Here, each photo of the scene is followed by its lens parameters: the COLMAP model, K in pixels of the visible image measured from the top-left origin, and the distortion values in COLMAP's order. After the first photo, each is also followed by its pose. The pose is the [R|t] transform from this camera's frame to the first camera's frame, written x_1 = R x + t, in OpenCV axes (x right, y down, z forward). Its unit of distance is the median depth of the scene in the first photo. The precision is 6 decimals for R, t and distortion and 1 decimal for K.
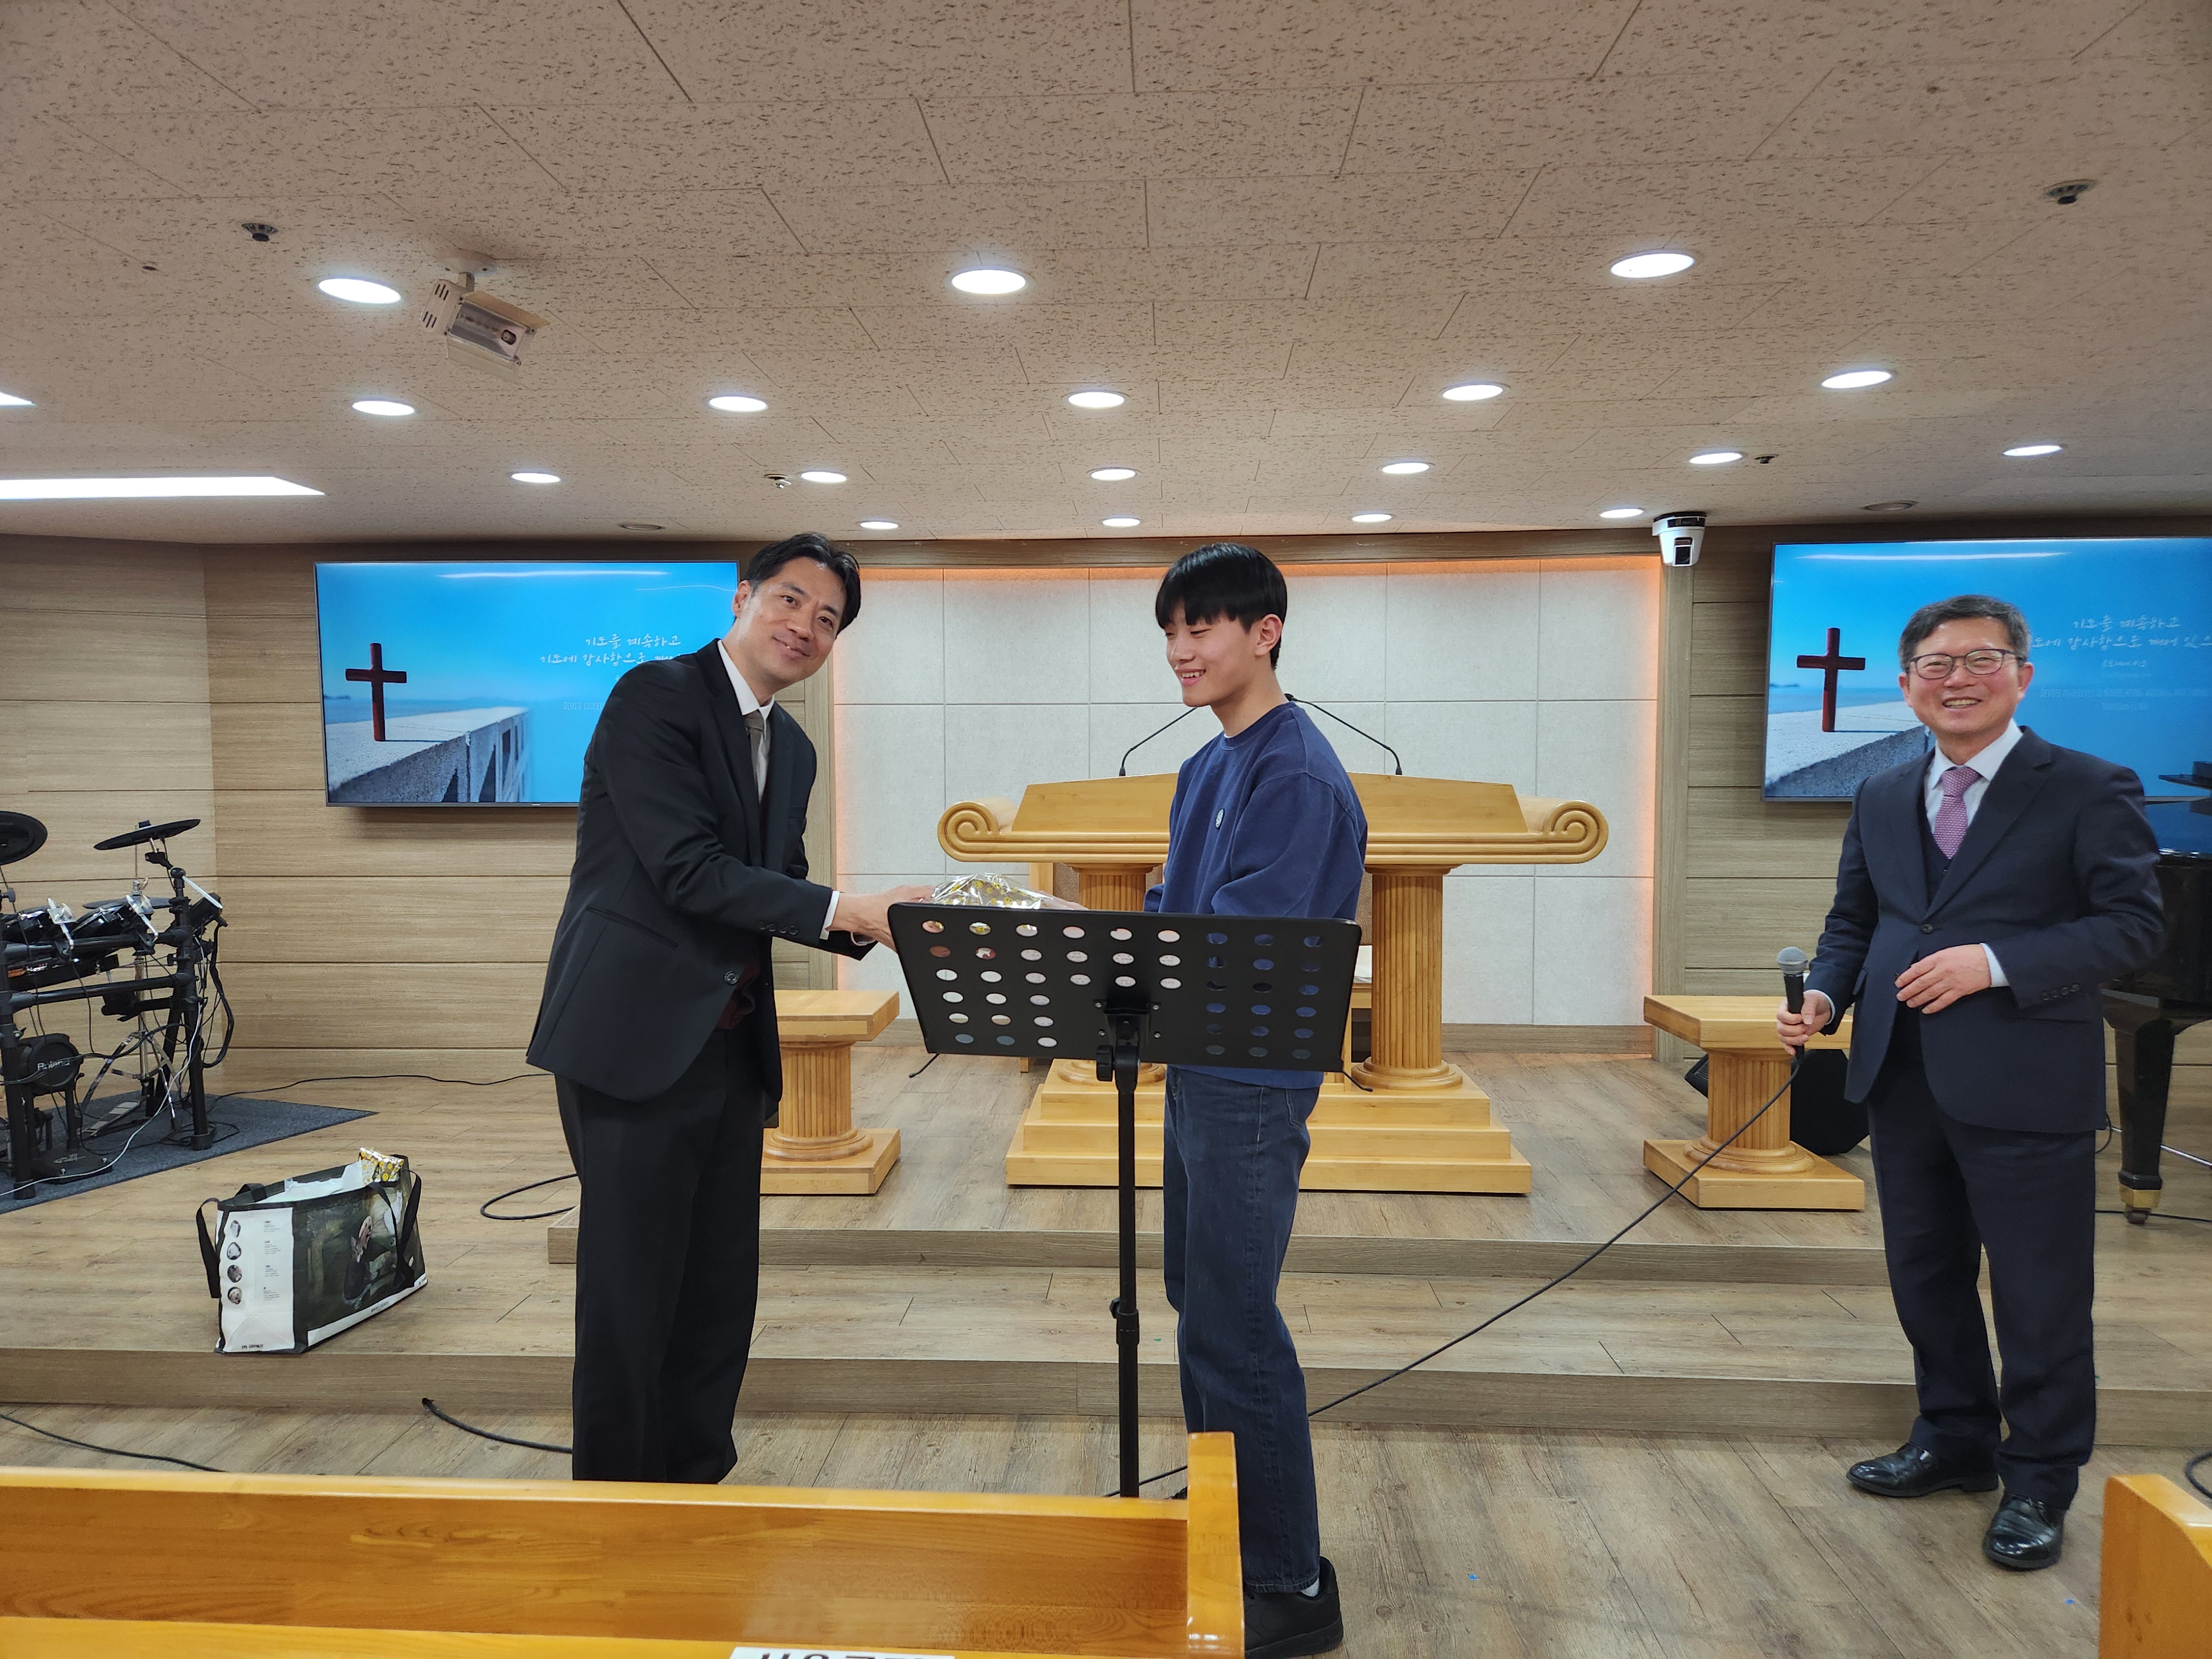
lens RADIAL K [[1465.2, 0, 1092.4], [0, 1465.2, 847.7], [0, 0, 1]] dist [0.081718, -0.069778]
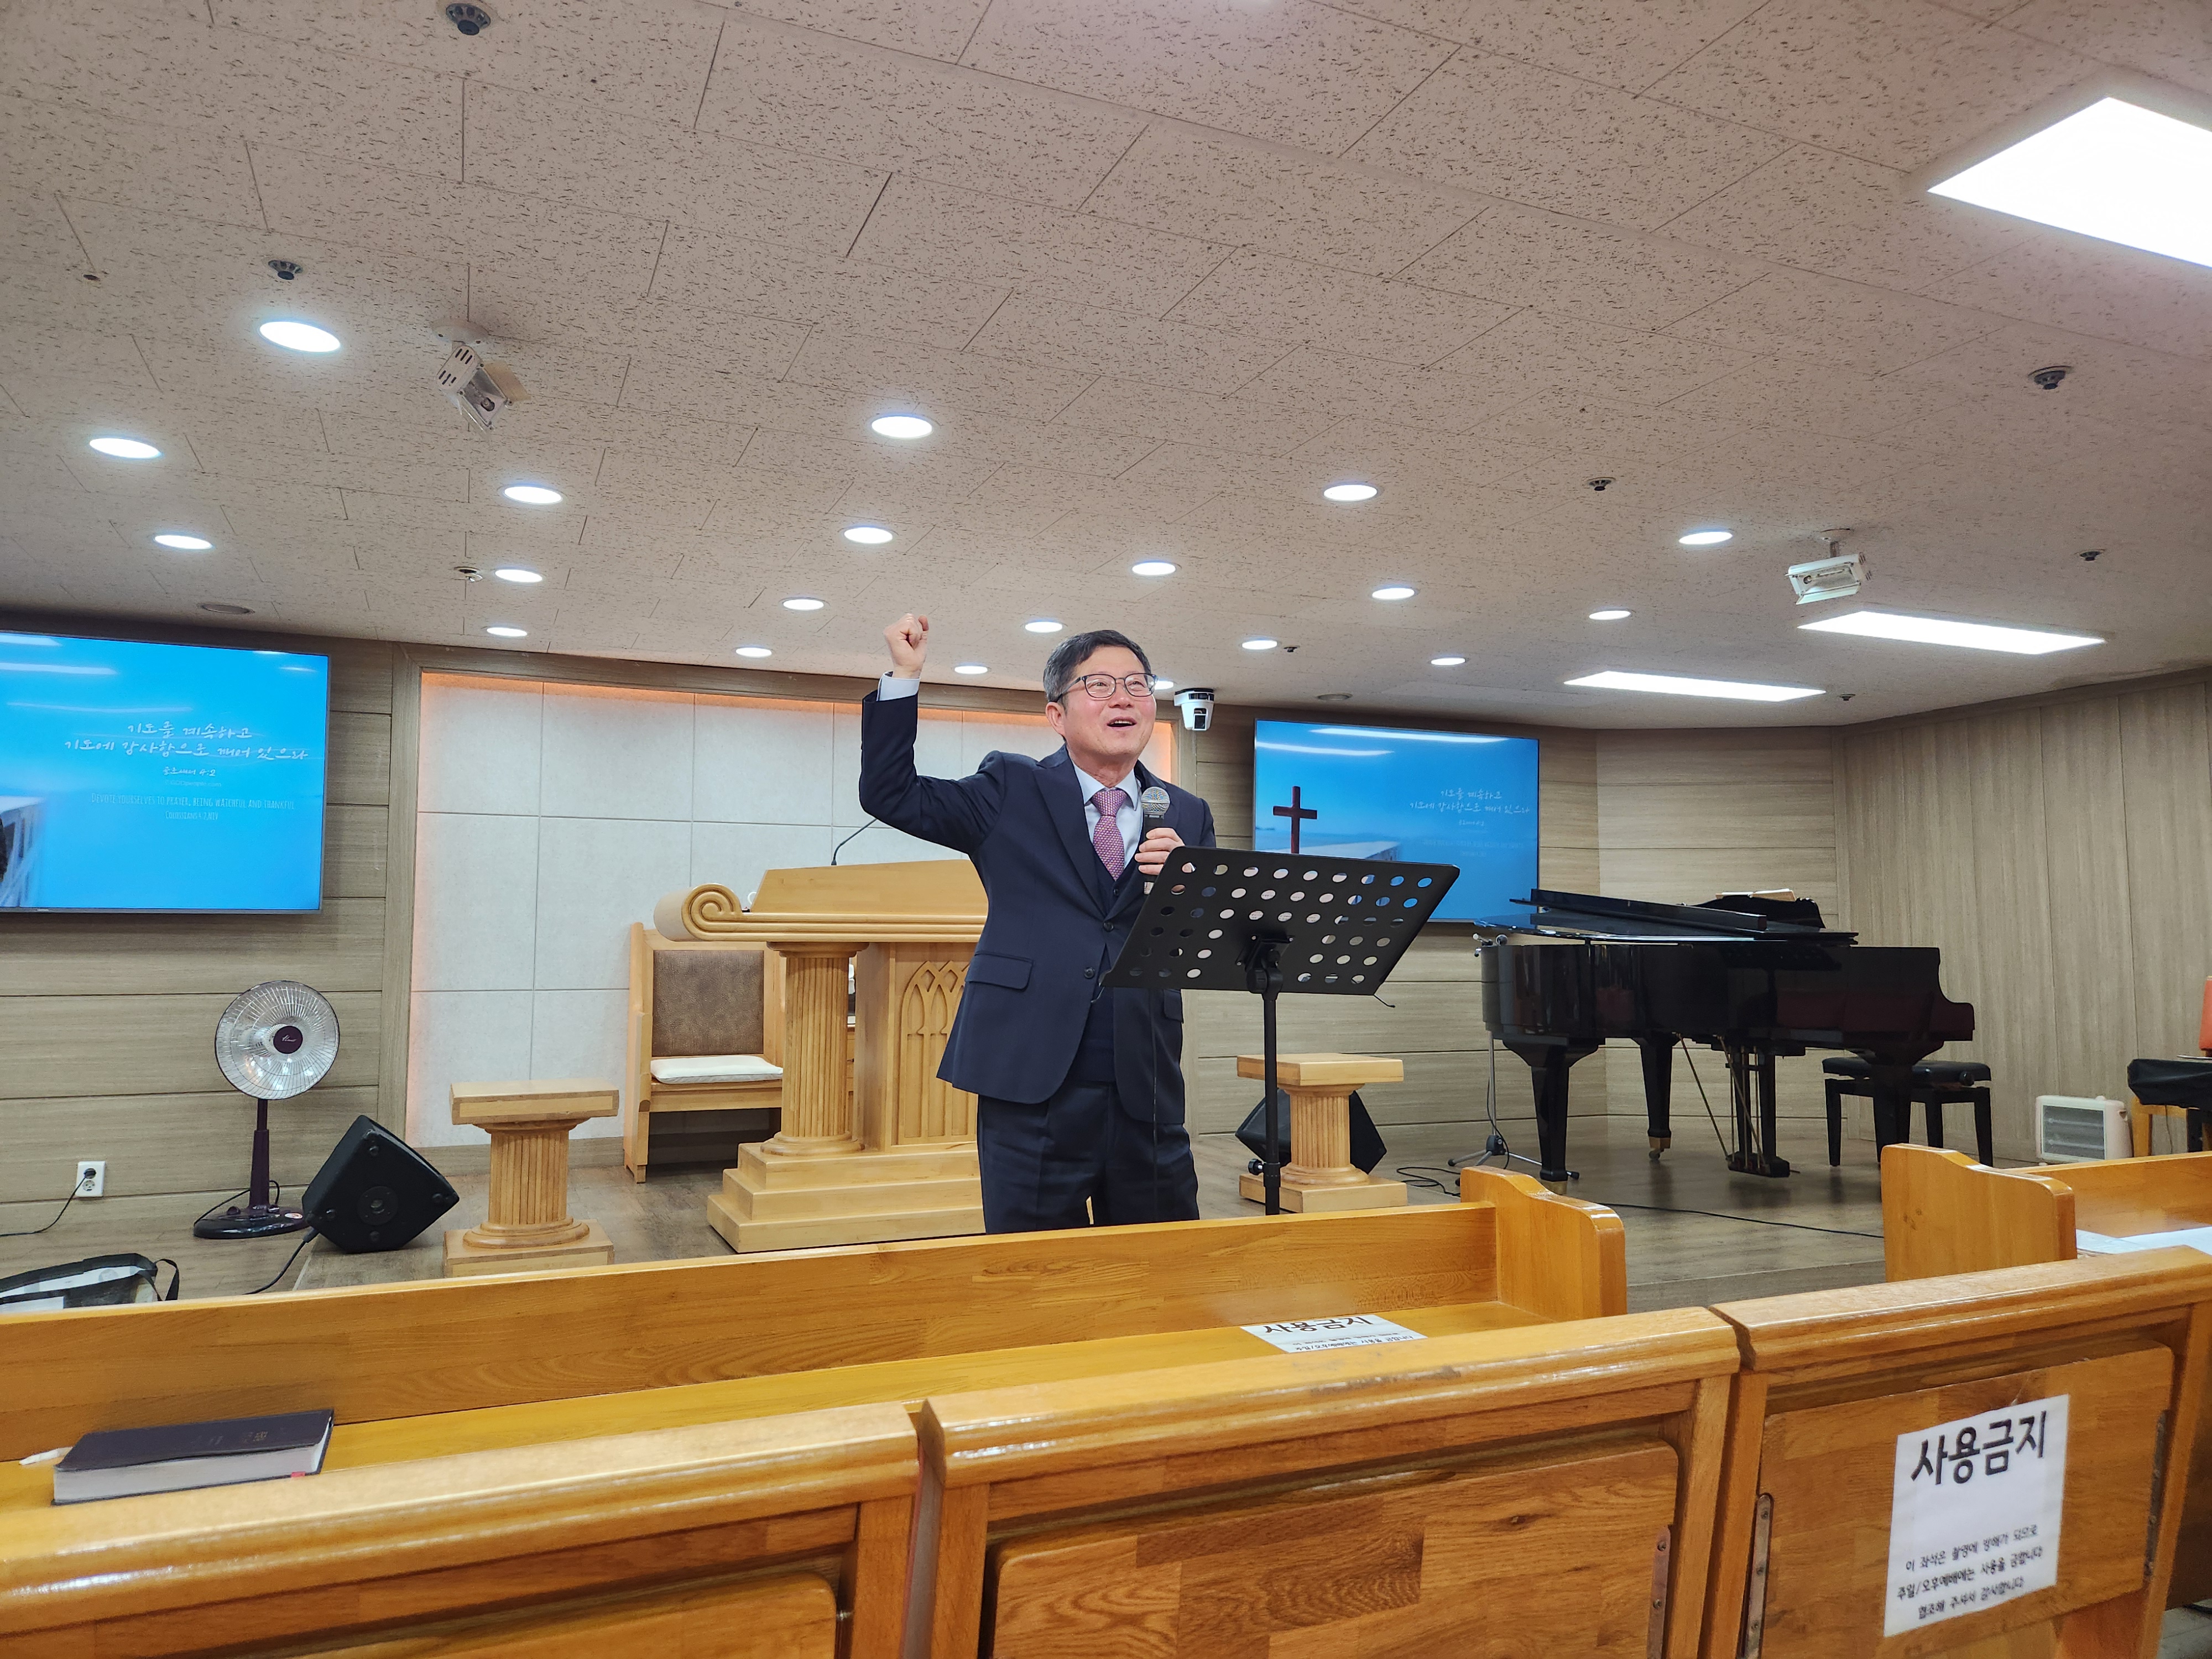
lens RADIAL K [[1471.3, 0, 1088.2], [0, 1471.3, 837.8], [0, 0, 1]] dist [0.078353, -0.068068]
pose [[0.896364, 0.037539, 0.441726, -0.285428], [0.021429, 0.991575, -0.127751, 0.070898], [-0.442800, 0.123977, 0.888008, -0.069943]]
